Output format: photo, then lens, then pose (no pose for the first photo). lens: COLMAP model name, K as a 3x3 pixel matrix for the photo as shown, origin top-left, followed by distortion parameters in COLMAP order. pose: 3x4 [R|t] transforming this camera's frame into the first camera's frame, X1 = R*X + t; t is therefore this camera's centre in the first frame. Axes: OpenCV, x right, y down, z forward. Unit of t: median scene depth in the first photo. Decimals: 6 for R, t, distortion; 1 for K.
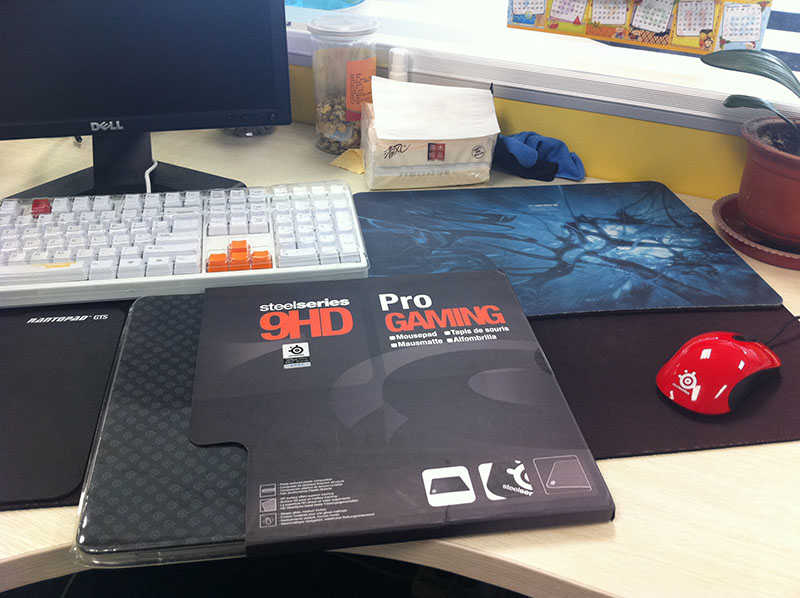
lens RADIAL K [[765.7, 0, 400.0], [0, 765.7, 299.0], [0, 0, 1]] dist [0.119494, -0.339791]
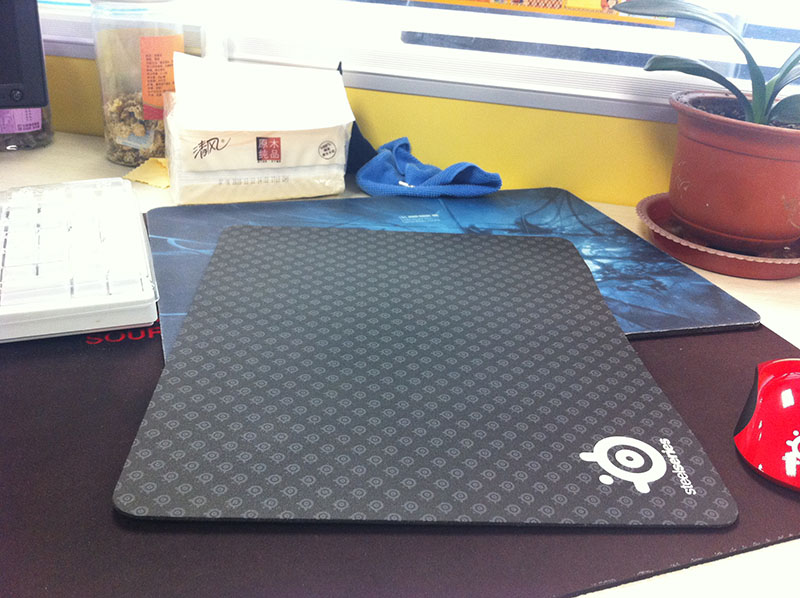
lens RADIAL K [[765.7, 0, 400.0], [0, 765.7, 299.0], [0, 0, 1]] dist [0.119494, -0.339791]
pose [[0.983620, -0.048454, 0.173618, 0.039199], [0.066104, 0.993052, -0.097359, 0.029010], [-0.167694, 0.107241, 0.979989, 0.310589]]
